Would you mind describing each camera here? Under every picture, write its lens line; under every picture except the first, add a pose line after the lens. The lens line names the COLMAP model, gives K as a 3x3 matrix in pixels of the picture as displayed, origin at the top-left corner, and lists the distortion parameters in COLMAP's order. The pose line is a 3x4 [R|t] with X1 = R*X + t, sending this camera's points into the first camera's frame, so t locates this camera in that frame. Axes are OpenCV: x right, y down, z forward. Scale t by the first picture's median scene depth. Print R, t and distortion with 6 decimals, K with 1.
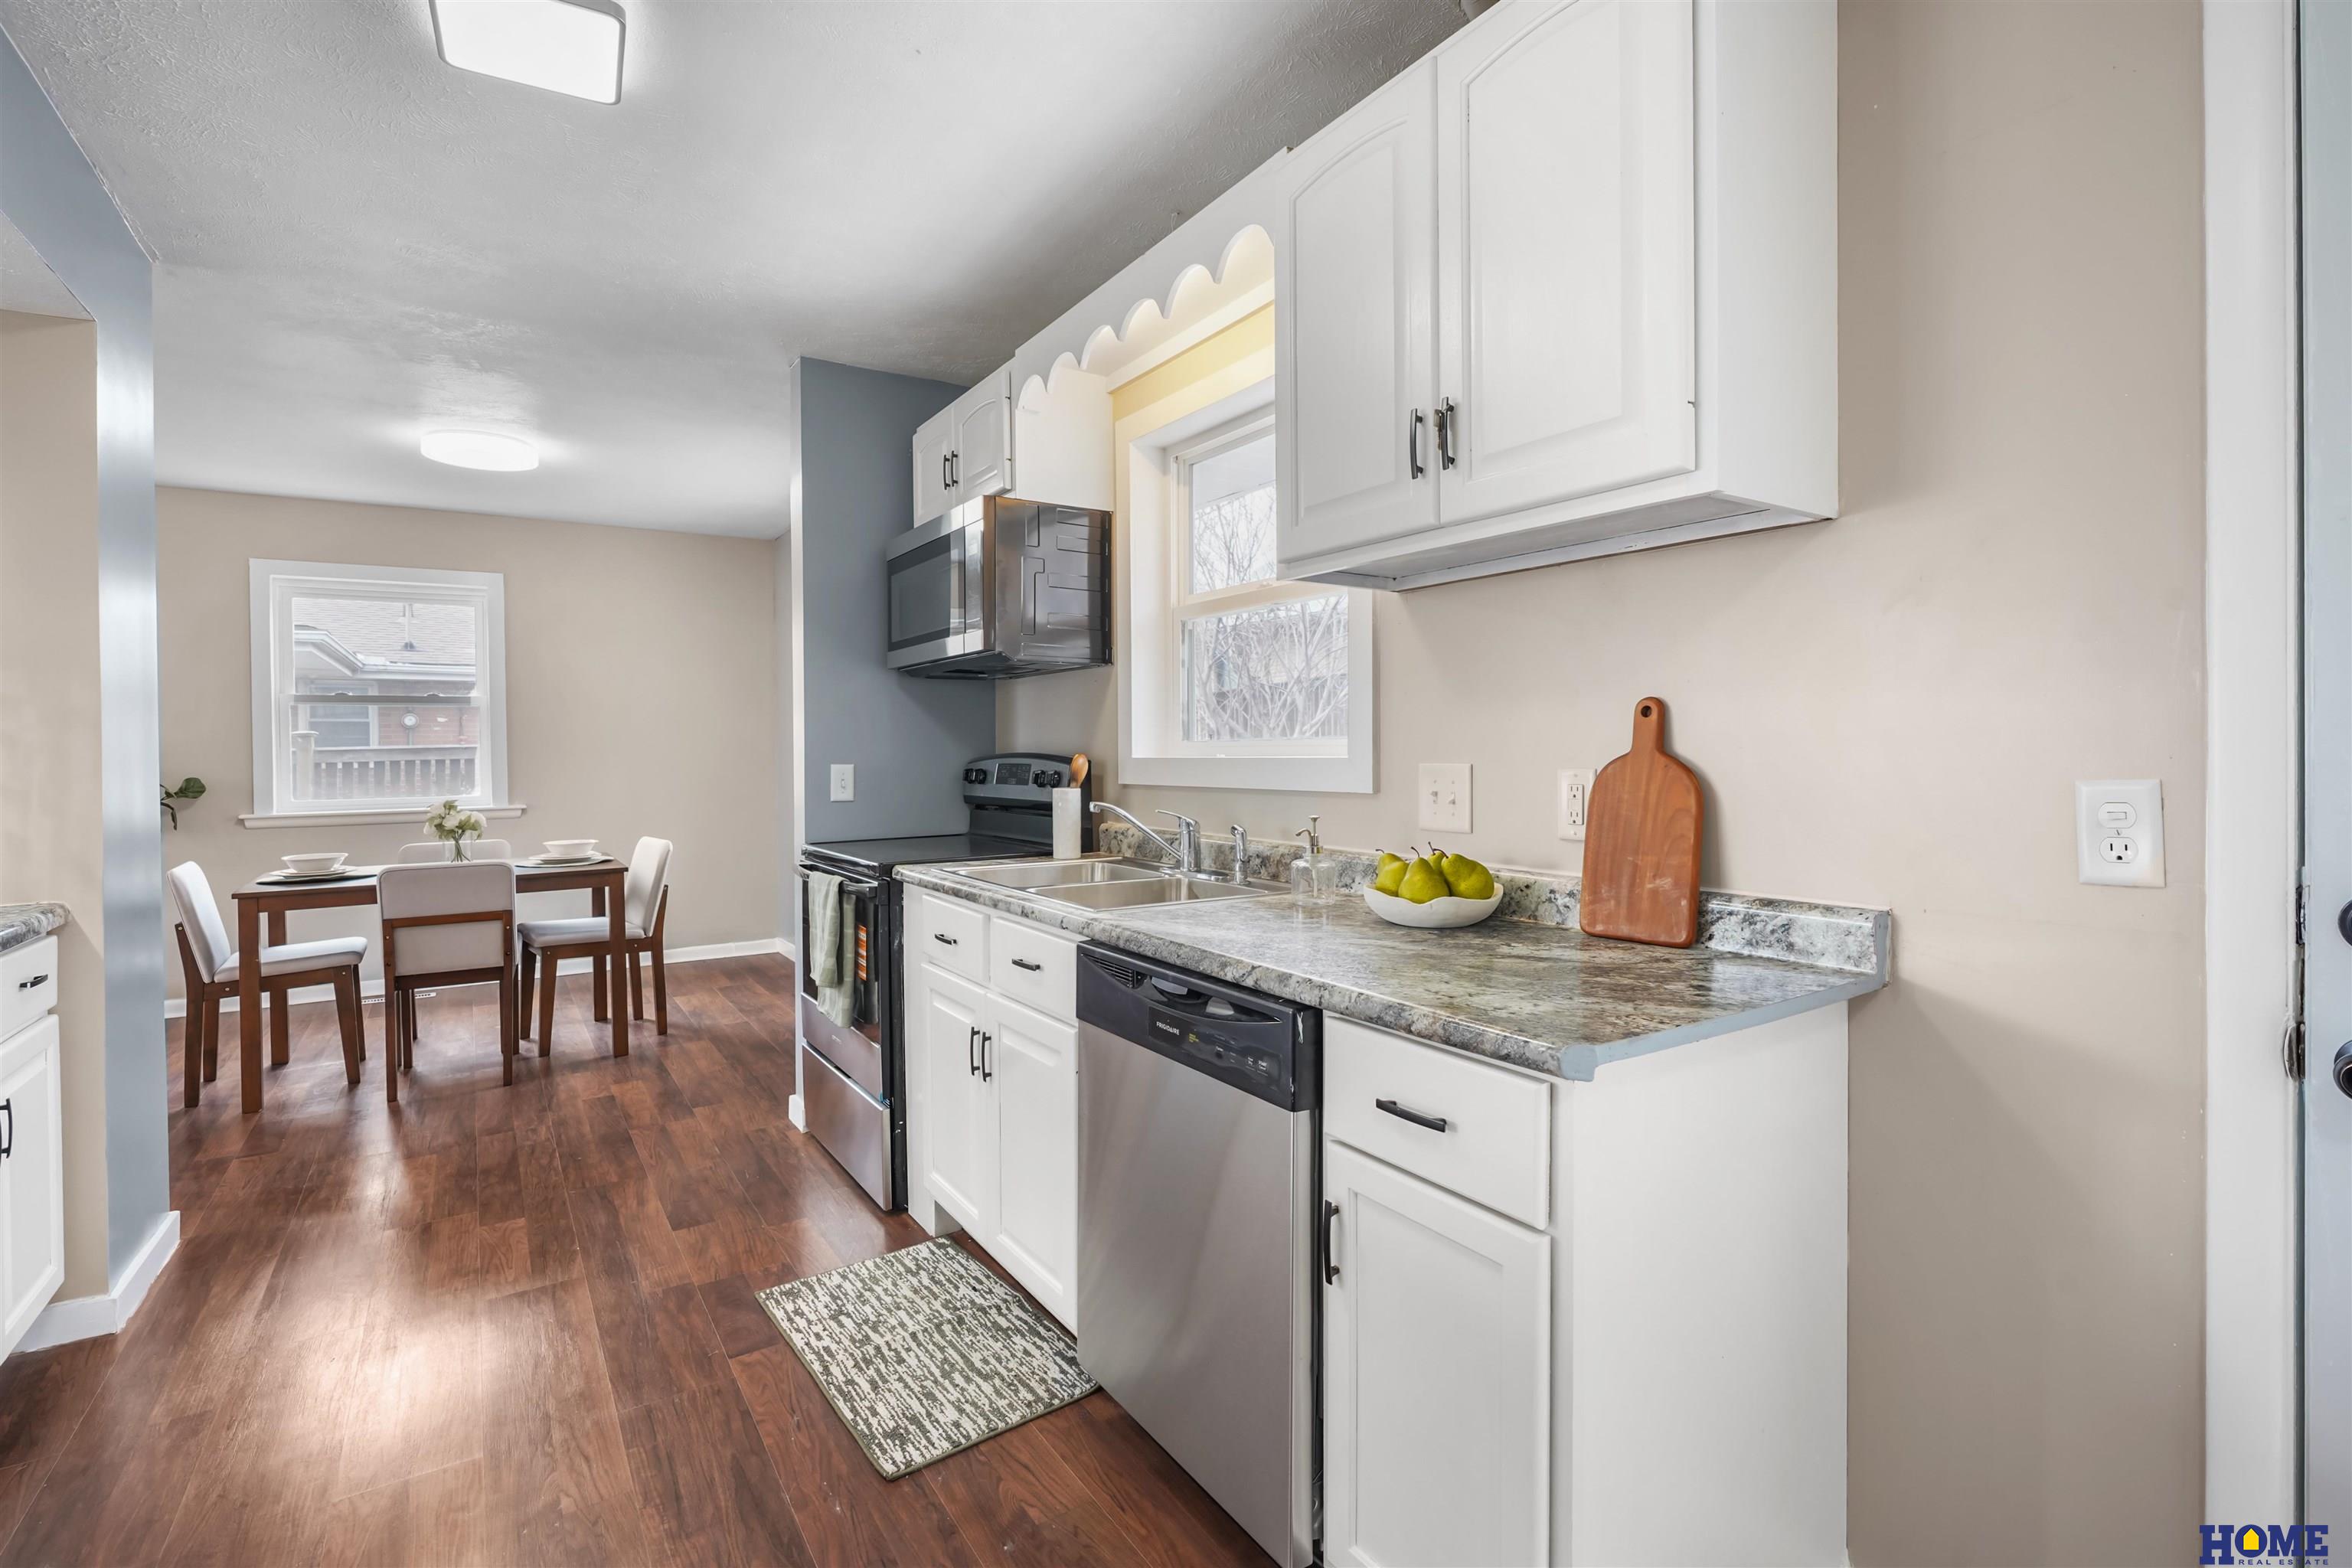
lens RADIAL K [[1075.5, 0, 1173.3], [0, 1075.5, 754.4], [0, 0, 1]] dist [-0.007380, 0.002443]
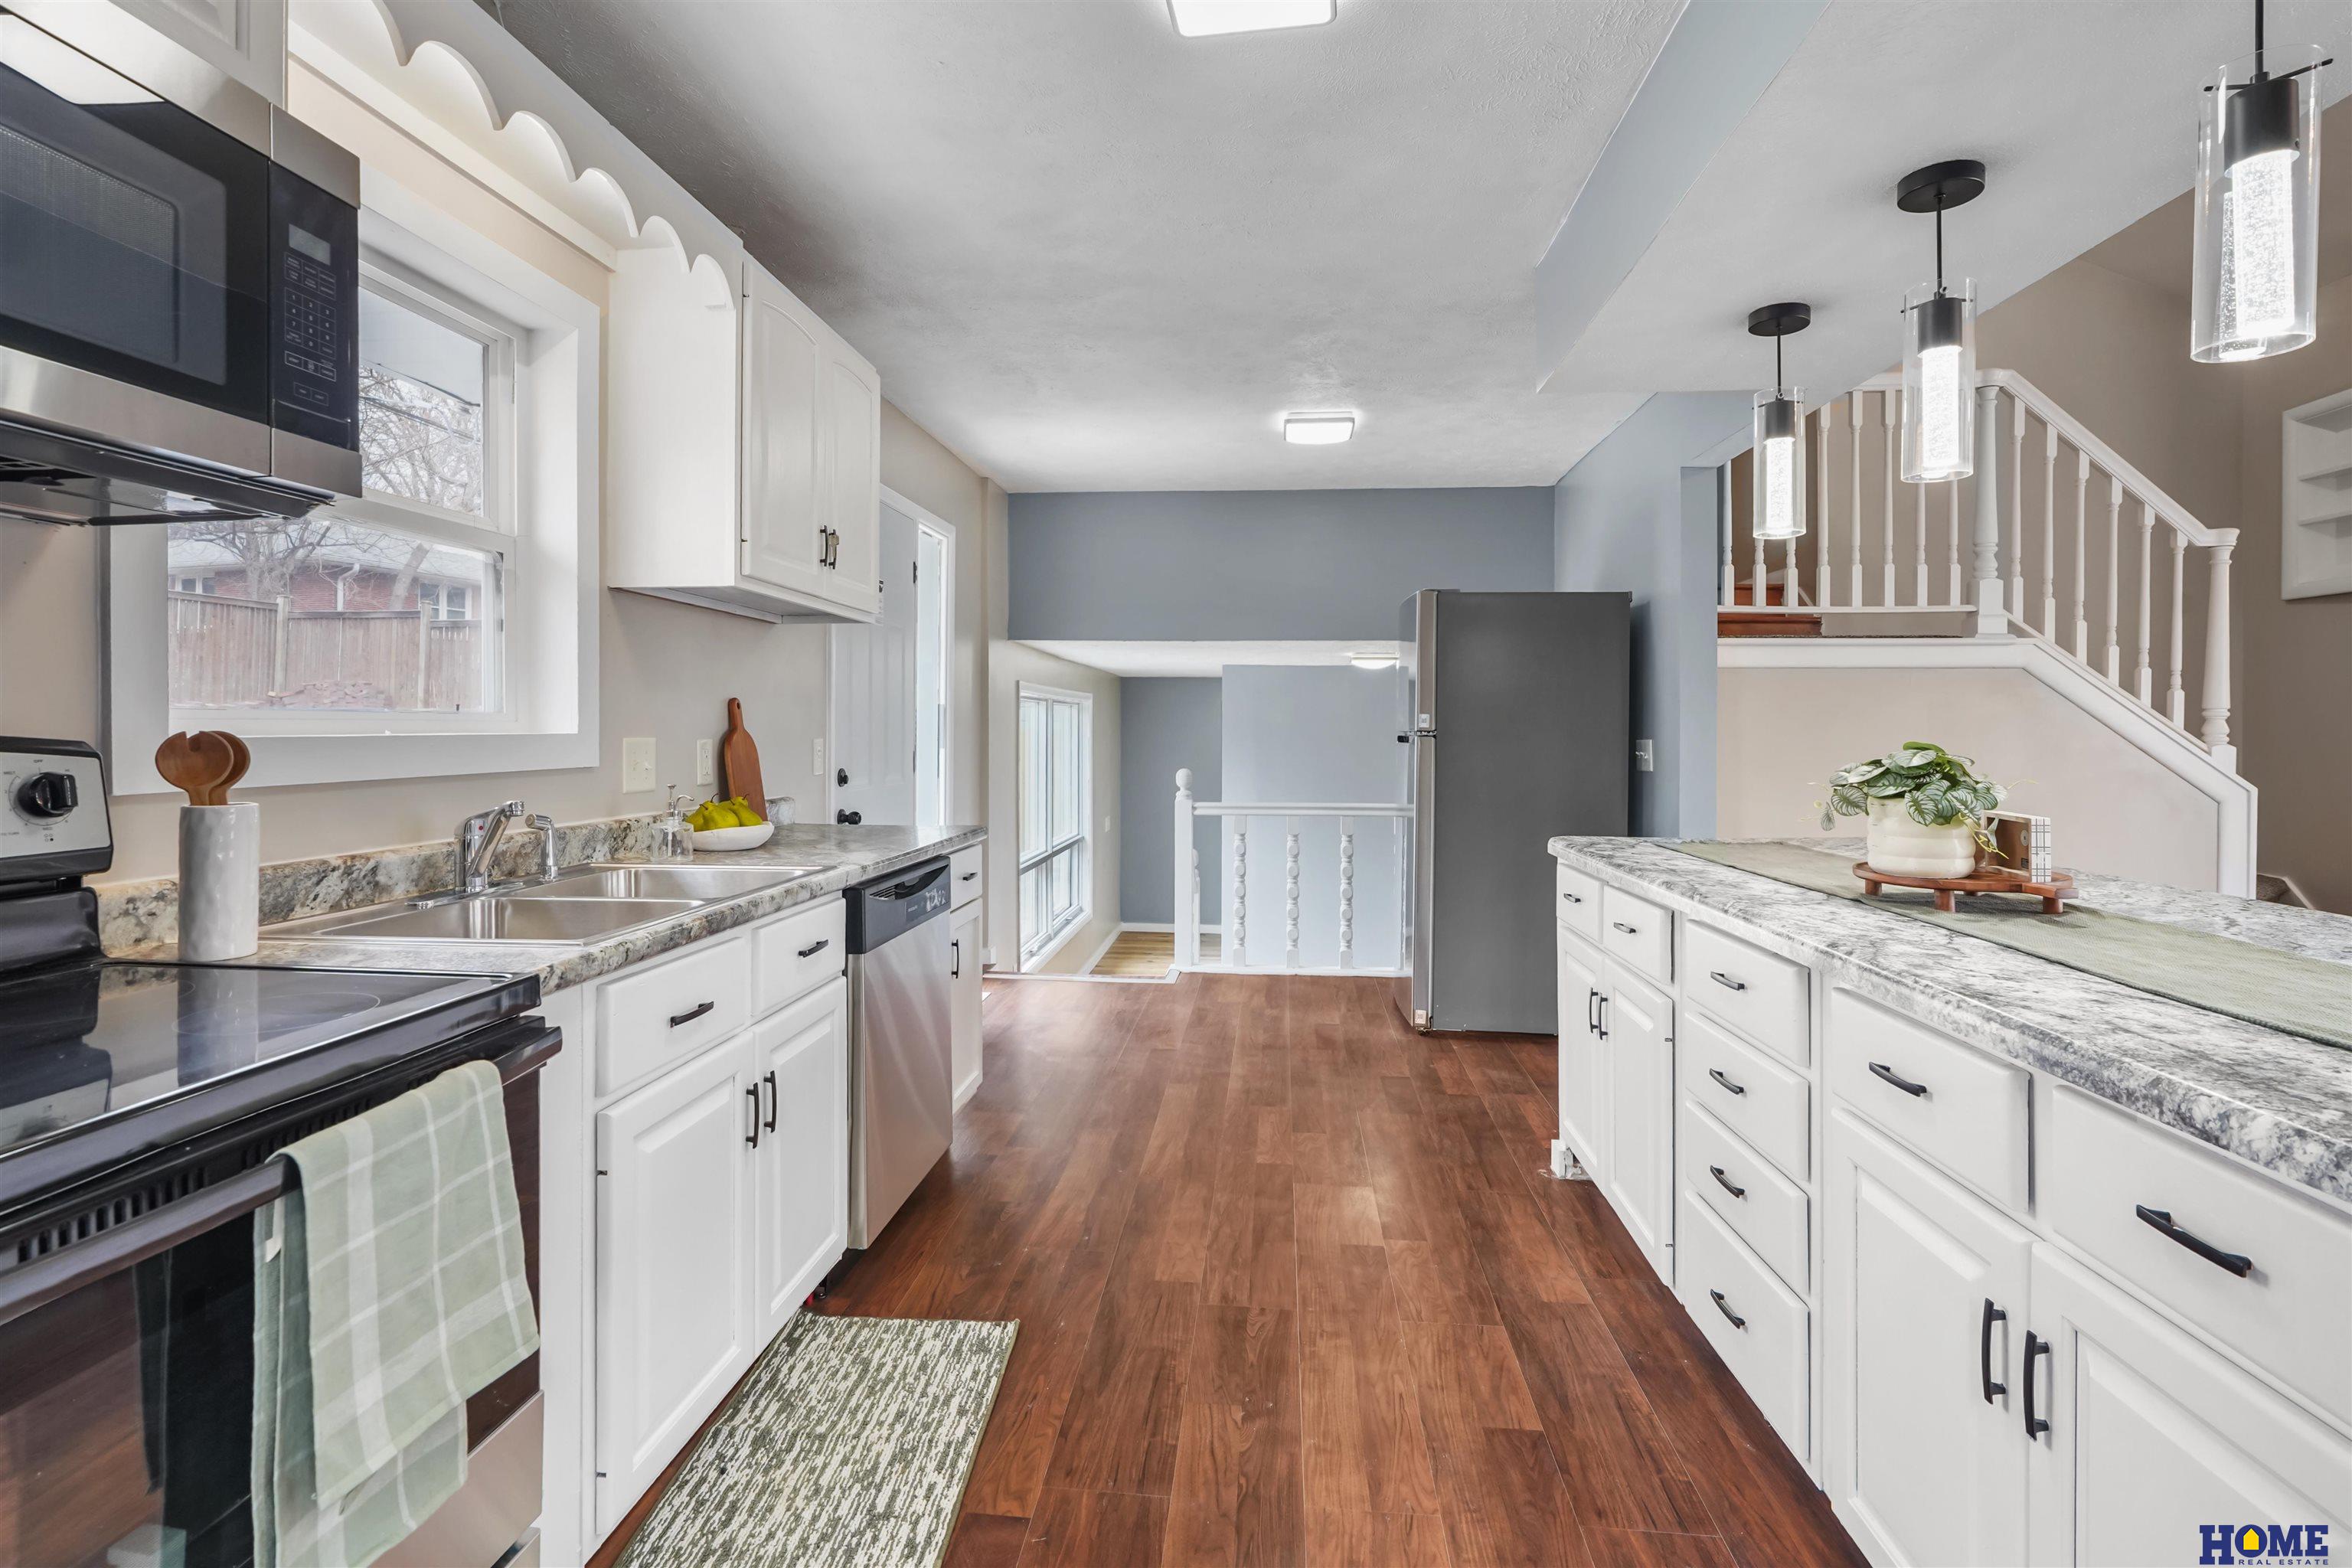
lens RADIAL K [[1086.6, 0, 1167.9], [0, 1086.6, 725.4], [0, 0, 1]] dist [-0.001442, -0.000074]
pose [[-0.776079, 0.009503, 0.630565, -0.809616], [0.009086, 0.999951, -0.003887, 0.003774], [-0.630571, 0.002713, -0.776127, 1.266234]]
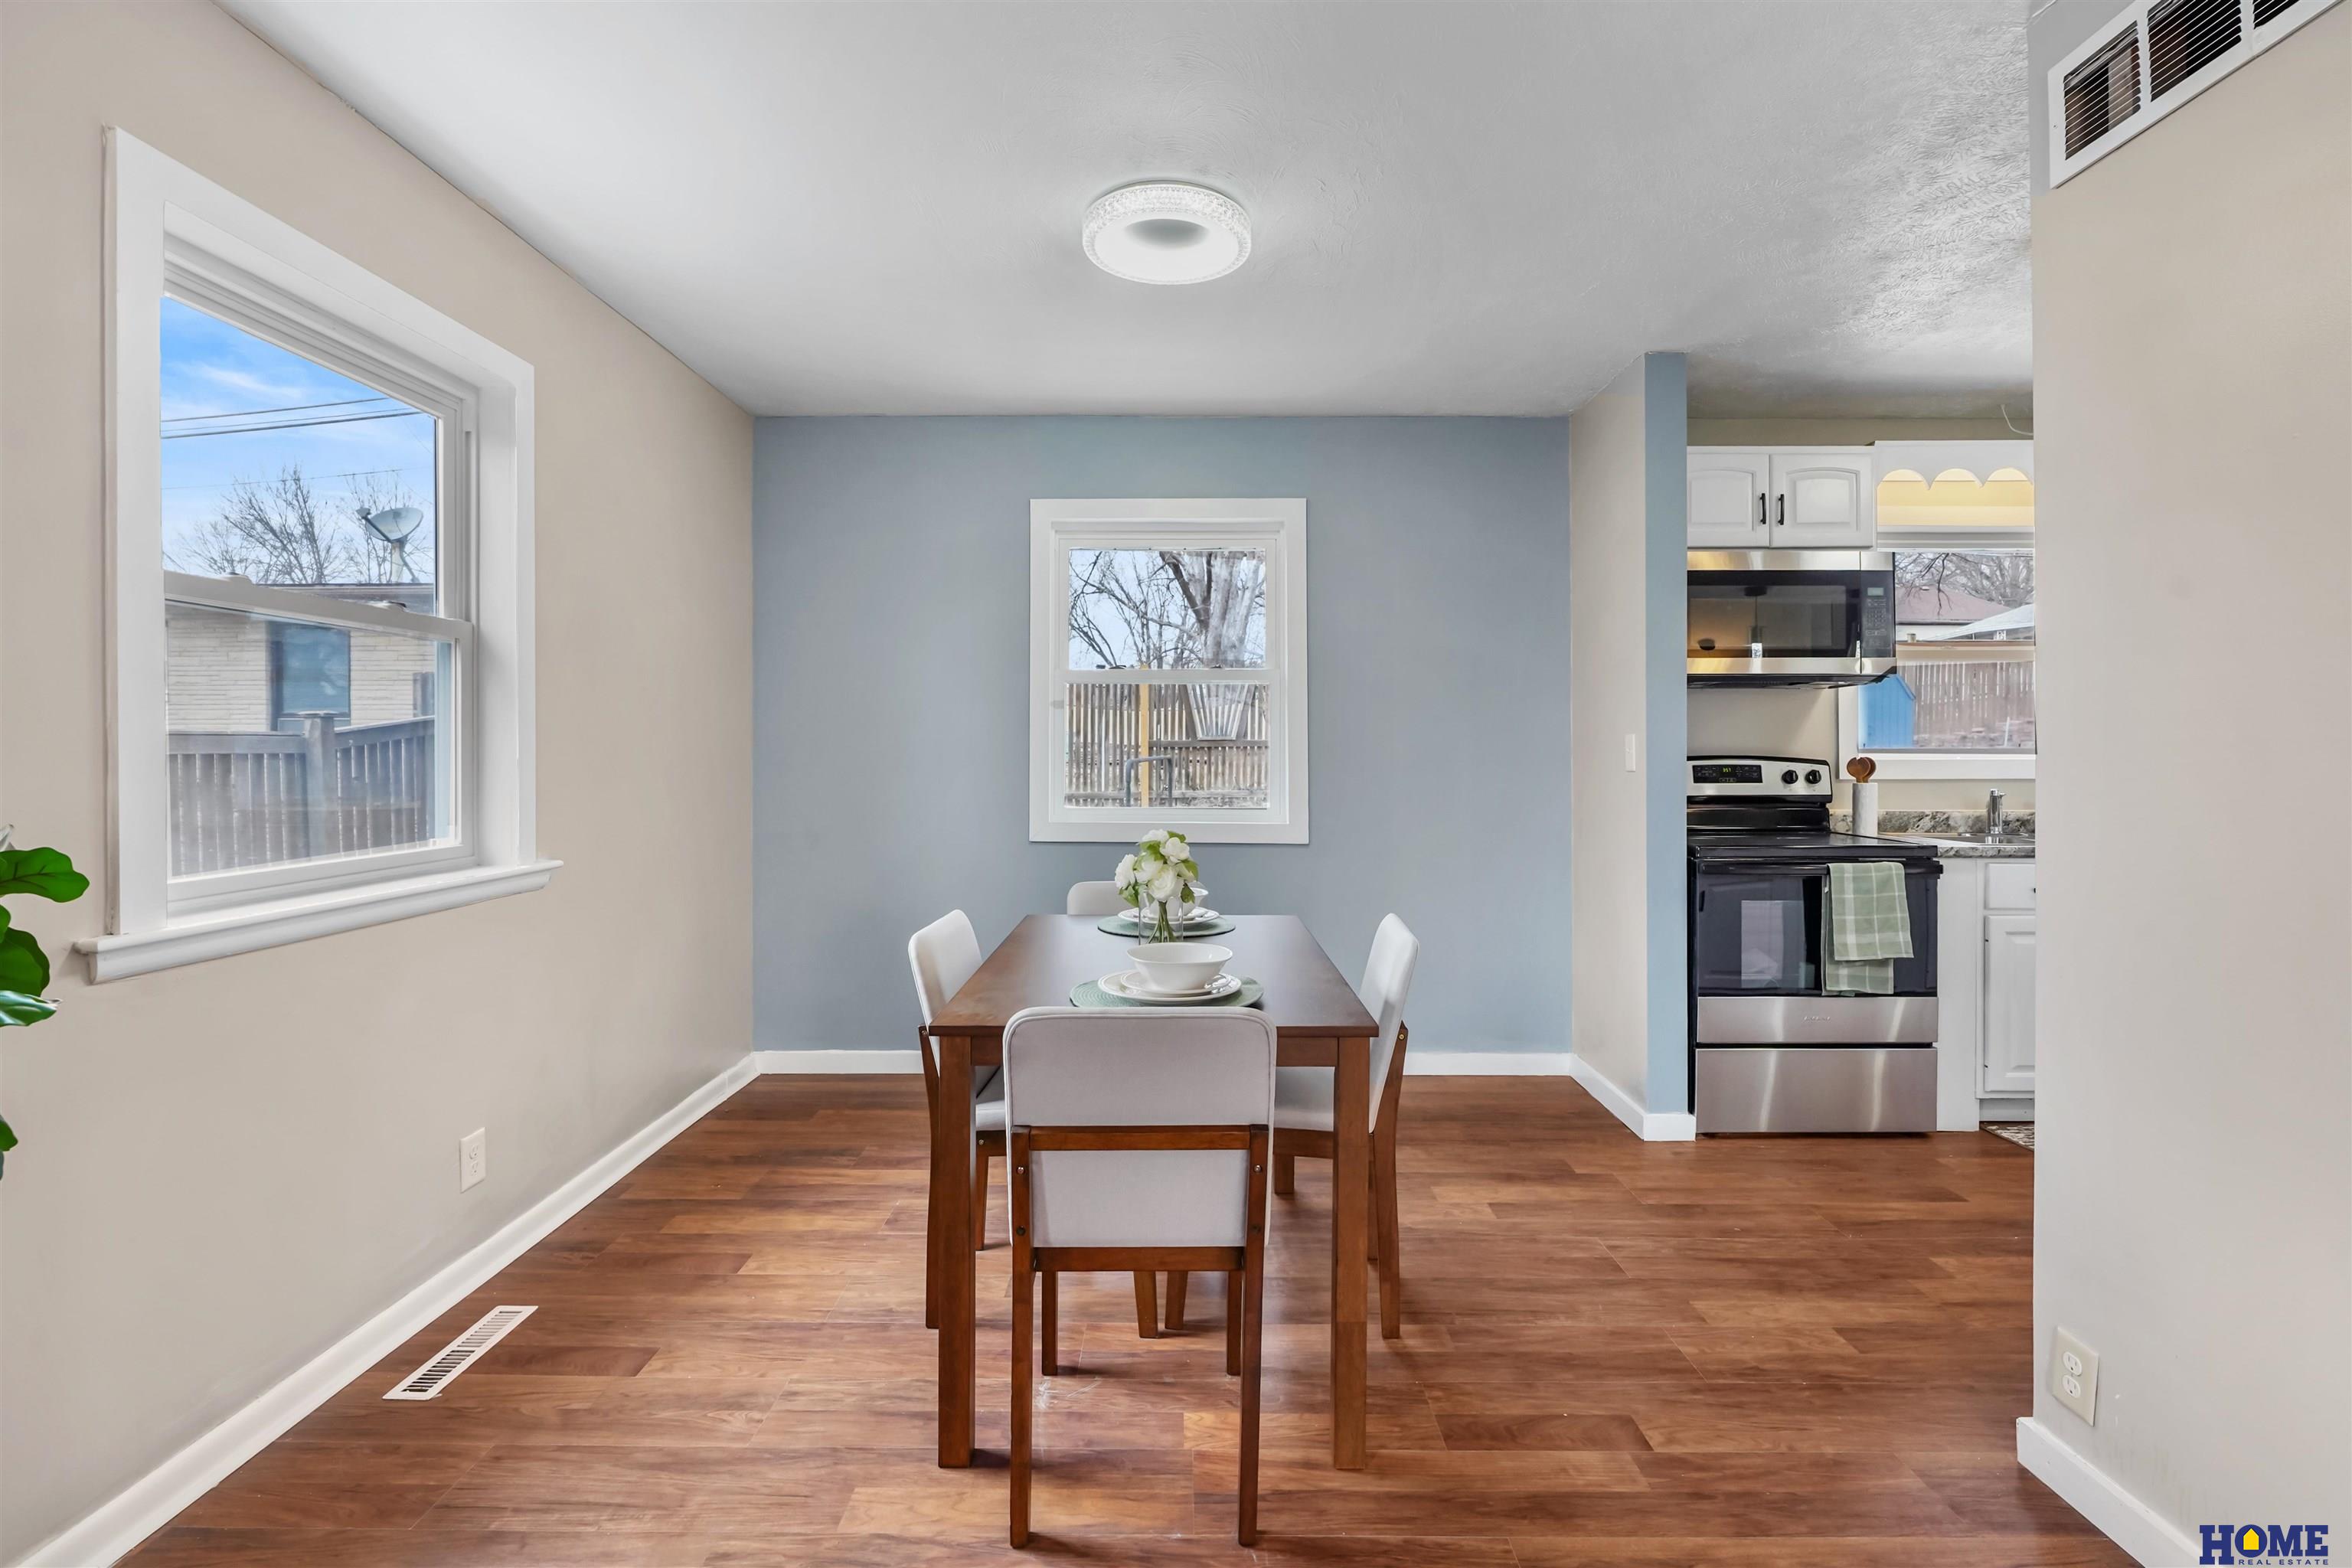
lens RADIAL K [[1075.5, 0, 1173.3], [0, 1075.5, 754.4], [0, 0, 1]] dist [-0.007380, 0.002443]
pose [[0.555258, 0.009683, 0.831622, -1.883700], [-0.000989, 0.999939, -0.010982, 0.013598], [-0.831677, 0.005276, 0.555234, 1.118105]]
